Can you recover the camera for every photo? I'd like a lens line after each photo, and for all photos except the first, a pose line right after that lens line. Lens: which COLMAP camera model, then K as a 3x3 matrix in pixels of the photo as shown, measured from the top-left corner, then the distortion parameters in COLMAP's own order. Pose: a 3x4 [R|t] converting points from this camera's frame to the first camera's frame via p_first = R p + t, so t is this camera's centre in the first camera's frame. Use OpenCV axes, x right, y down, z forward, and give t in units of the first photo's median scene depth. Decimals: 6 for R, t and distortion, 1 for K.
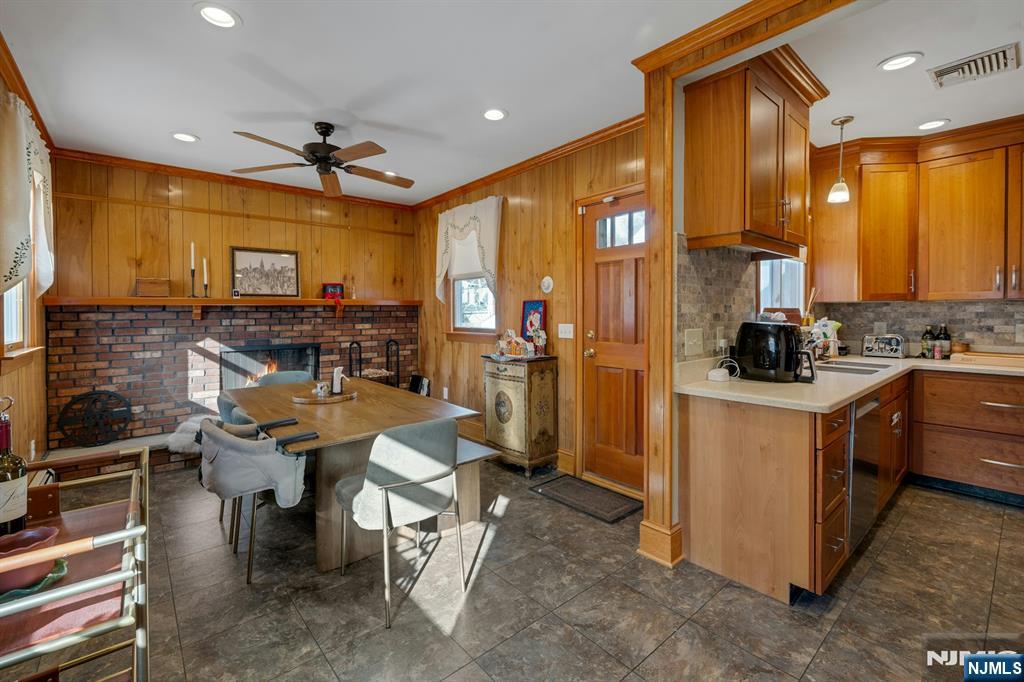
lens RADIAL K [[441.4, 0, 520.8], [0, 441.4, 314.8], [0, 0, 1]] dist [-0.001047, -0.000054]
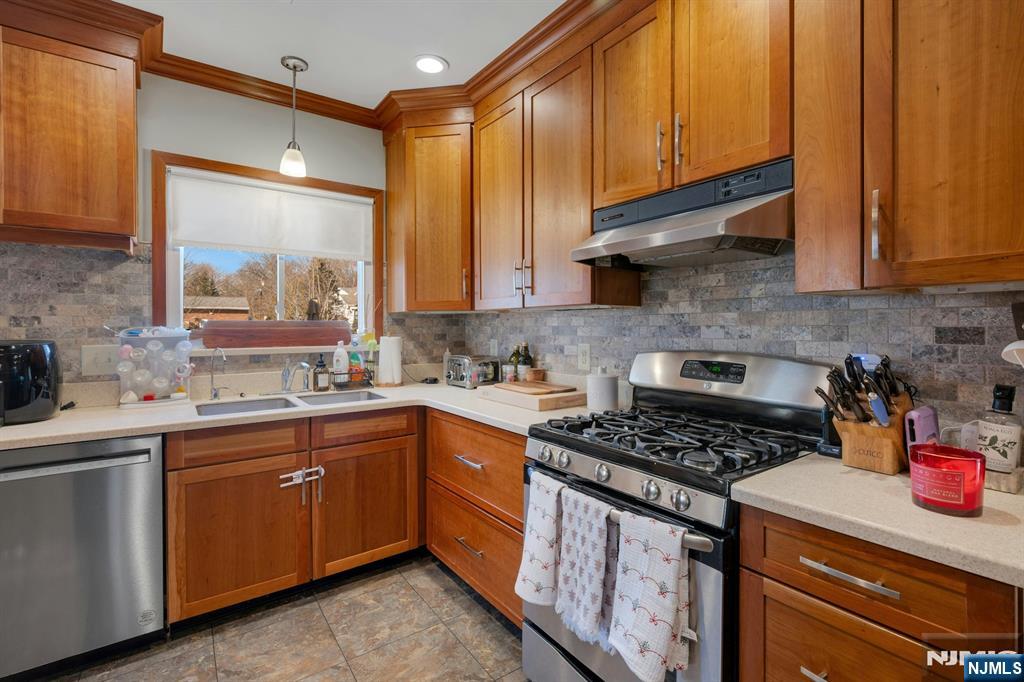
lens RADIAL K [[467.0, 0, 507.4], [0, 467.0, 327.0], [0, 0, 1]] dist [-0.002112, 0.000510]
pose [[0.996640, 0.001613, -0.081889, 1.010210], [-0.001740, 0.999997, -0.001473, -0.003674], [0.081886, 0.001611, 0.996640, 0.228566]]
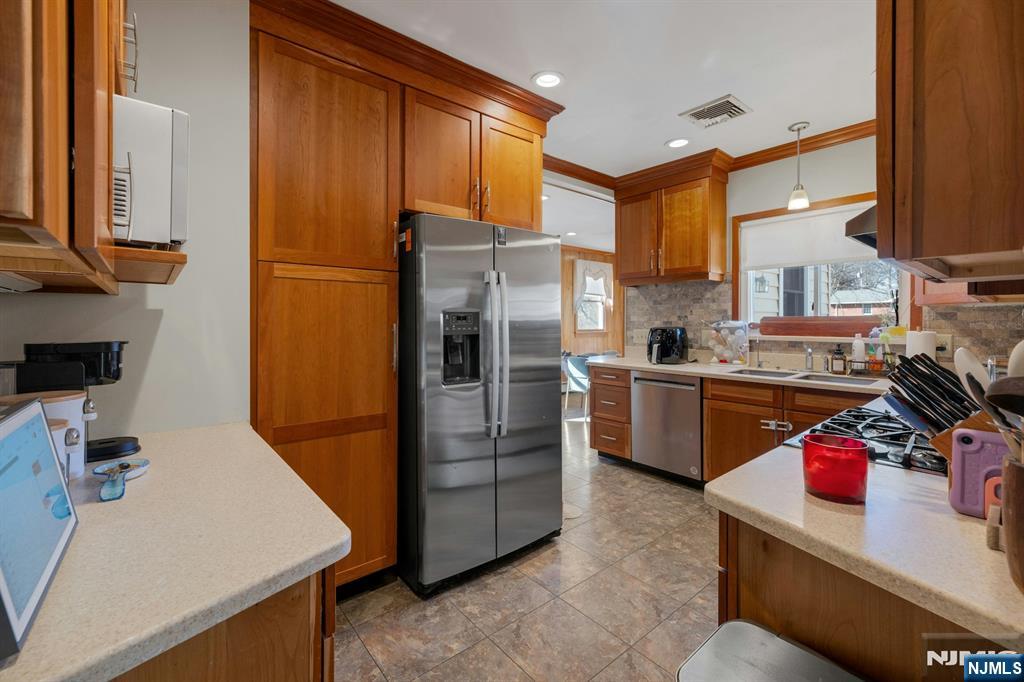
lens RADIAL K [[431.7, 0, 495.5], [0, 431.7, 321.7], [0, 0, 1]] dist [0.000987, 0.000020]
pose [[-0.042537, 0.006476, -0.999074, 1.414225], [-0.002270, 0.999976, 0.006579, -0.006874], [0.999092, 0.002548, -0.042522, 0.302872]]
